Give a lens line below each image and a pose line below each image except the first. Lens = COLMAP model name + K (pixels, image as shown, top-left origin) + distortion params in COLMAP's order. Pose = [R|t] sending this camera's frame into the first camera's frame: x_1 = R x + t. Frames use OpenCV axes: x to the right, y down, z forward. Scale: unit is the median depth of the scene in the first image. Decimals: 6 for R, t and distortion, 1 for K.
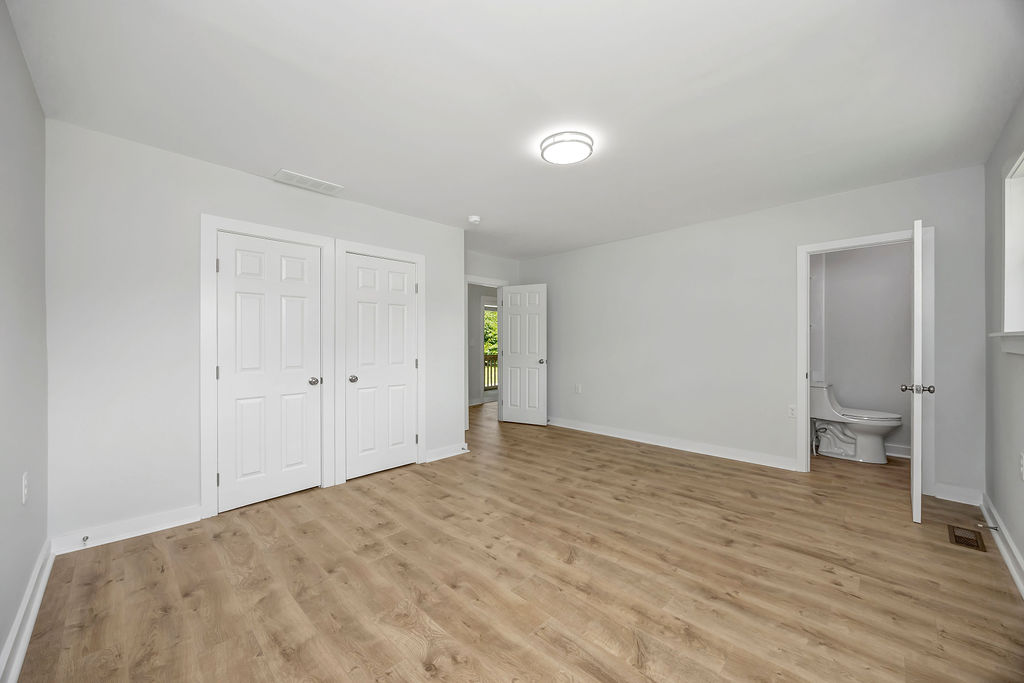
lens RADIAL K [[390.3, 0, 513.1], [0, 390.3, 341.5], [0, 0, 1]] dist [-0.002775, -0.000273]
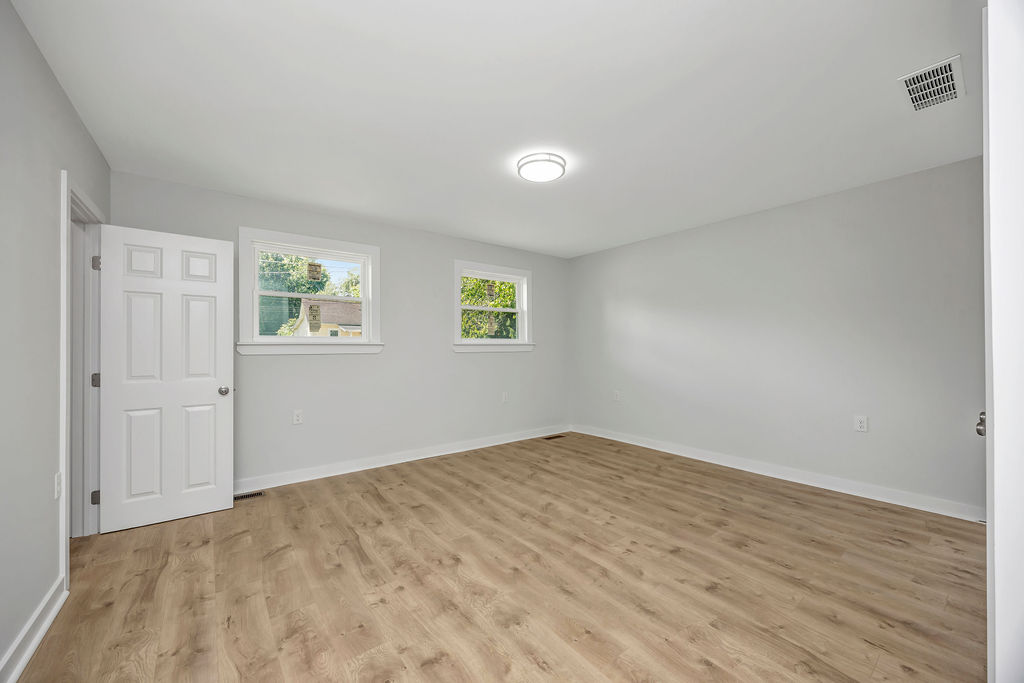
lens RADIAL K [[390.3, 0, 515.8], [0, 390.3, 343.8], [0, 0, 1]] dist [-0.002775, -0.000273]
pose [[-0.992698, 0.008427, 0.120335, 0.079868], [0.007879, 0.999956, -0.005028, 0.001755], [-0.120372, -0.004043, -0.992721, 2.073782]]
